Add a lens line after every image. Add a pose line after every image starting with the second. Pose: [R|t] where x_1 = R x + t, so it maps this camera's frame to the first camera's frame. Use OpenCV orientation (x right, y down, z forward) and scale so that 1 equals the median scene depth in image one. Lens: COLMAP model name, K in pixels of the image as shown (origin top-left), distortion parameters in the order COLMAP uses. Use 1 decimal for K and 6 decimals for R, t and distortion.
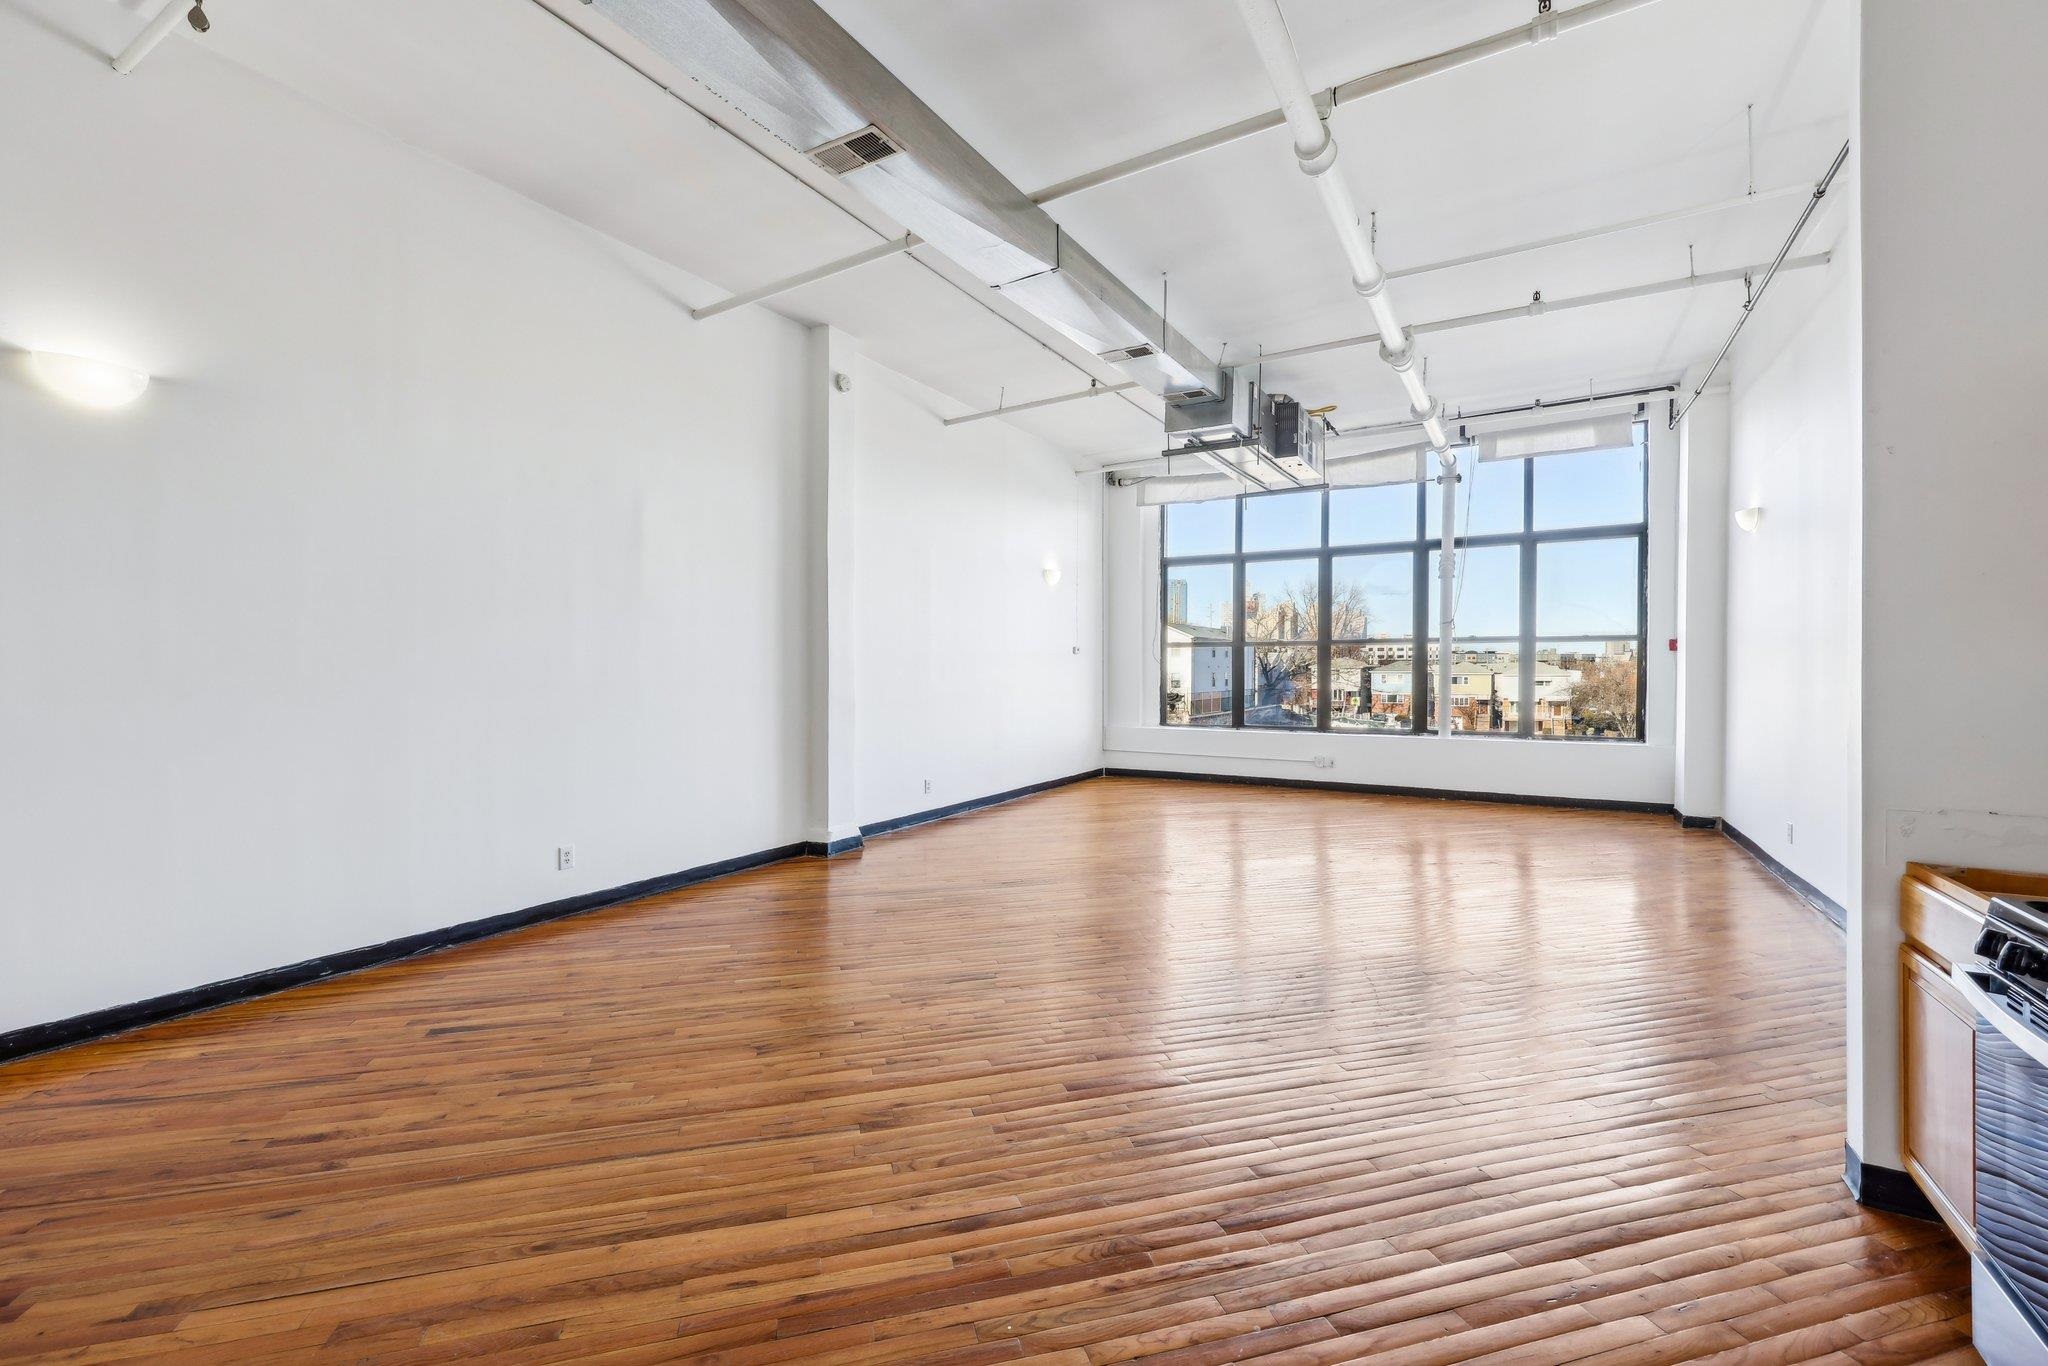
lens RADIAL K [[844.1, 0, 1028.7], [0, 844.1, 678.1], [0, 0, 1]] dist [-0.000154, 0.000010]
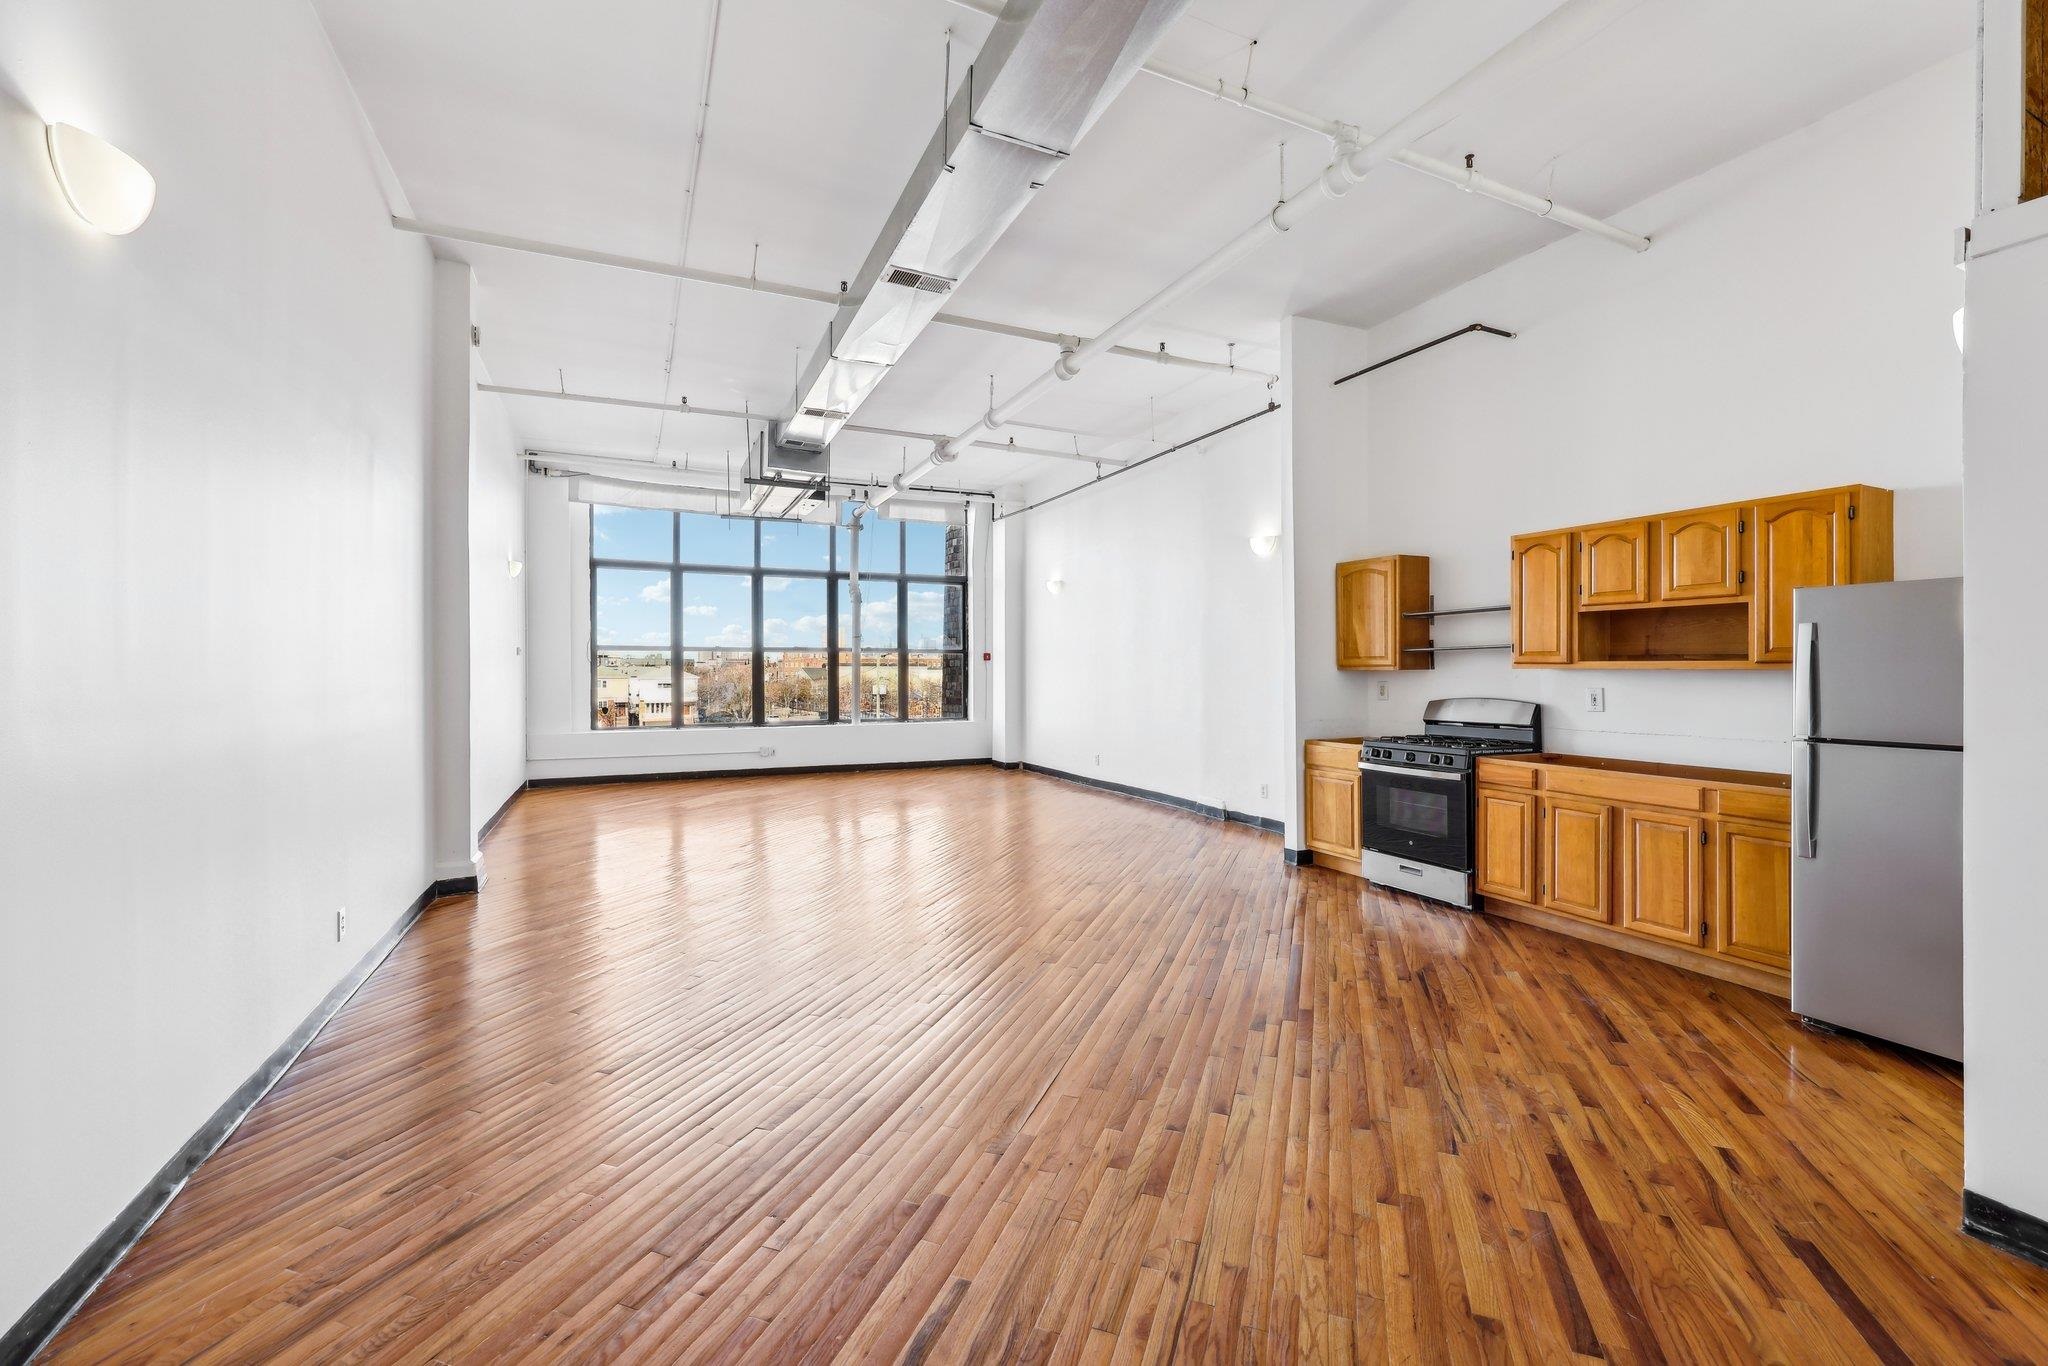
lens RADIAL K [[844.1, 0, 1028.7], [0, 844.1, 678.1], [0, 0, 1]] dist [-0.000154, 0.000010]
pose [[0.558802, -0.005076, 0.829286, -0.443545], [0.009473, 0.999955, -0.000262, 0.001639], [-0.829247, 0.008003, 0.558825, 0.044994]]
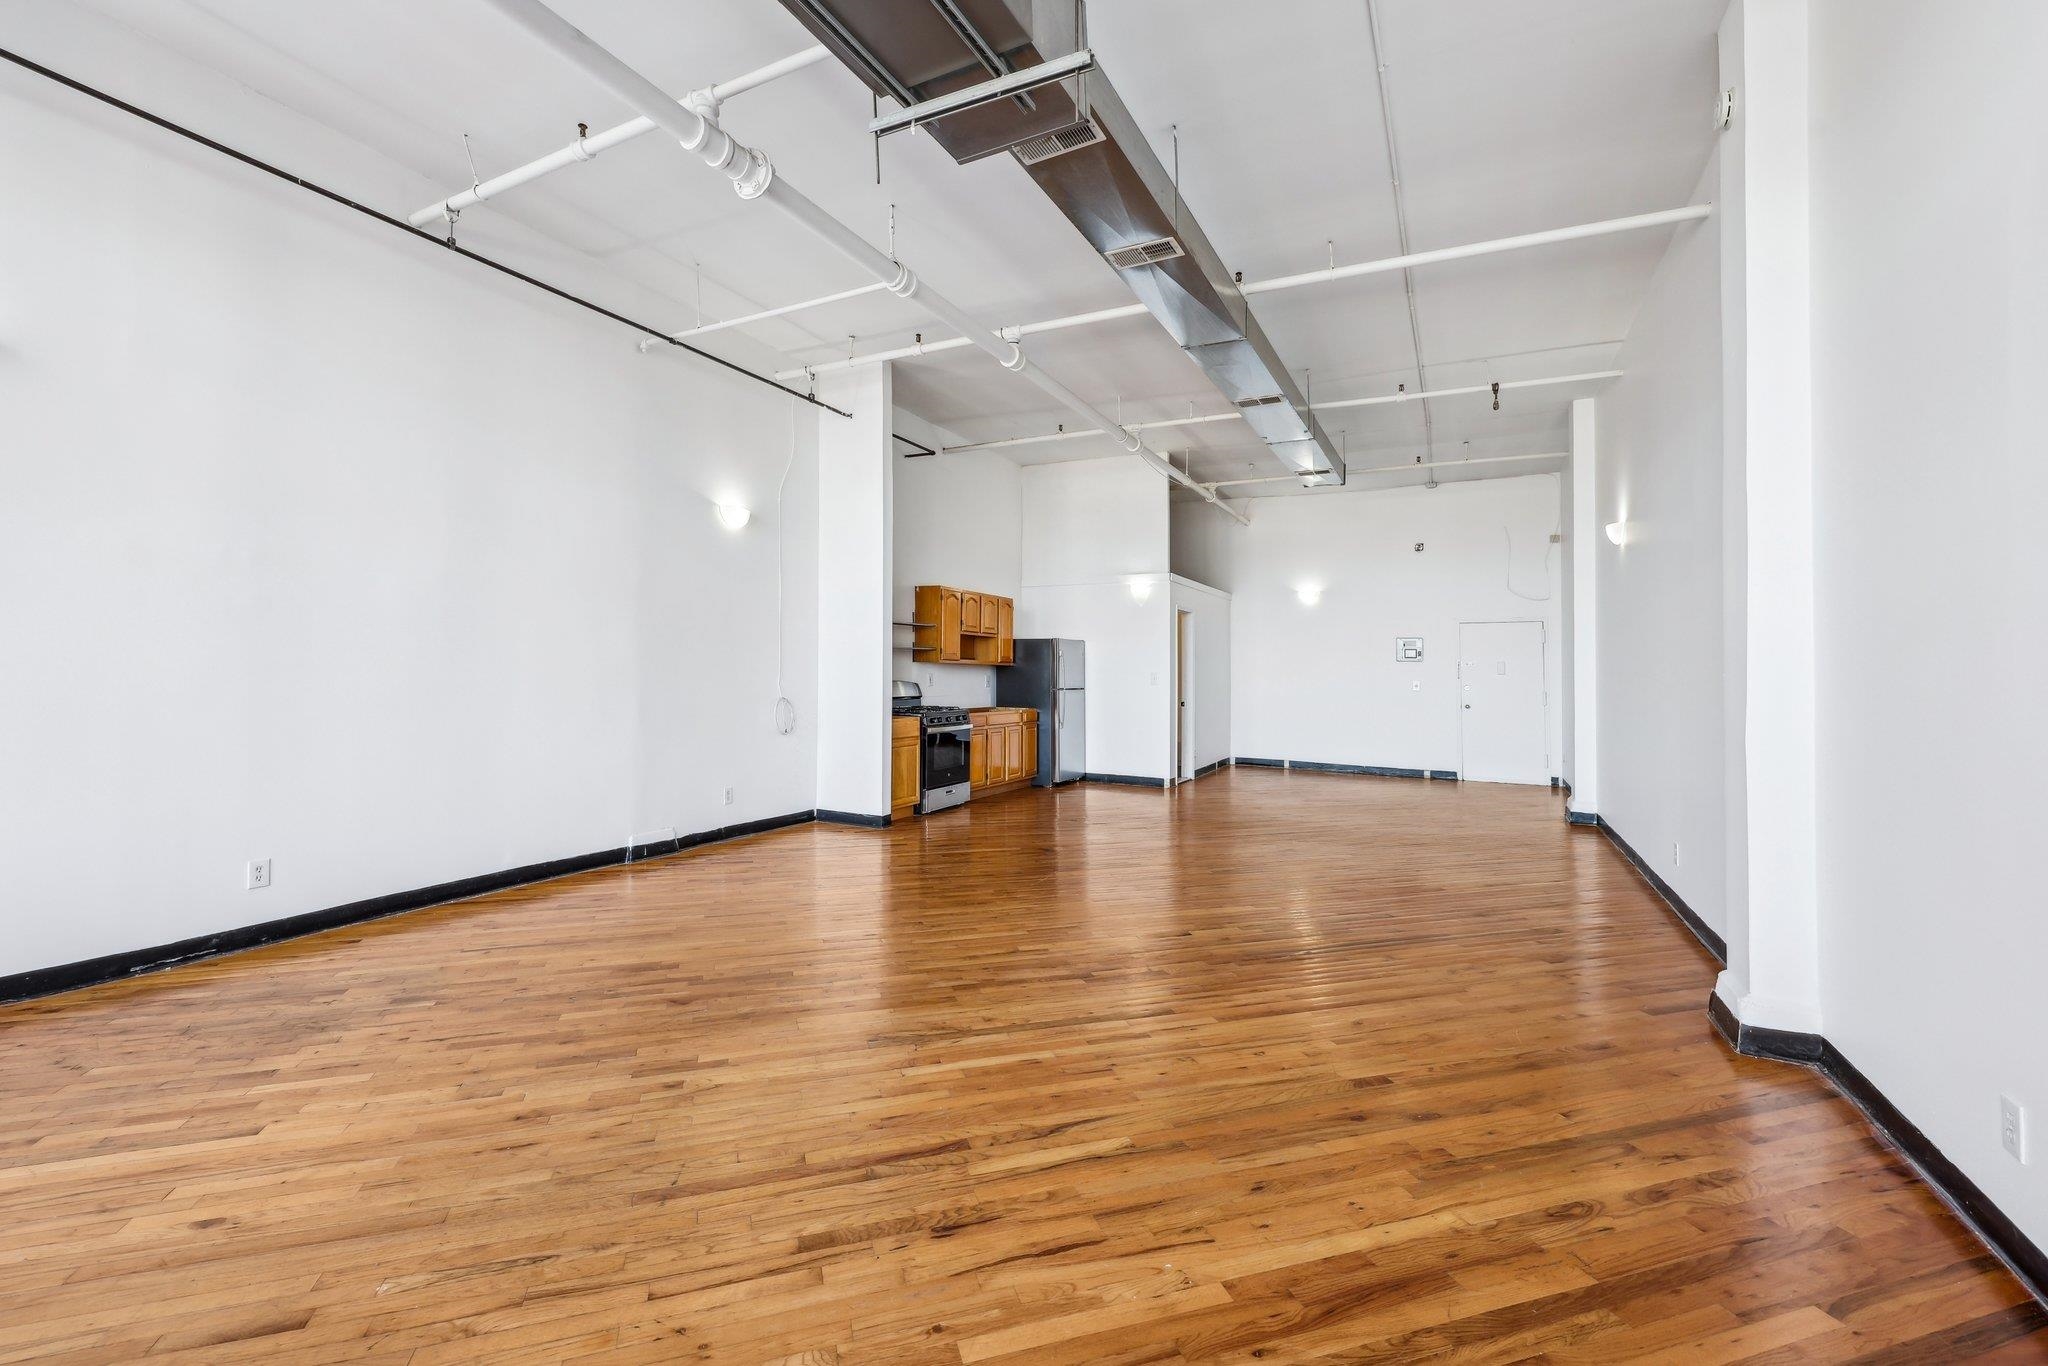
lens RADIAL K [[844.1, 0, 1028.7], [0, 844.1, 678.1], [0, 0, 1]] dist [-0.000154, 0.000010]
pose [[-0.997924, -0.003252, -0.064313, 0.167873], [-0.003852, 0.999950, 0.009210, 0.006907], [0.064280, 0.009439, -0.997887, 1.066713]]
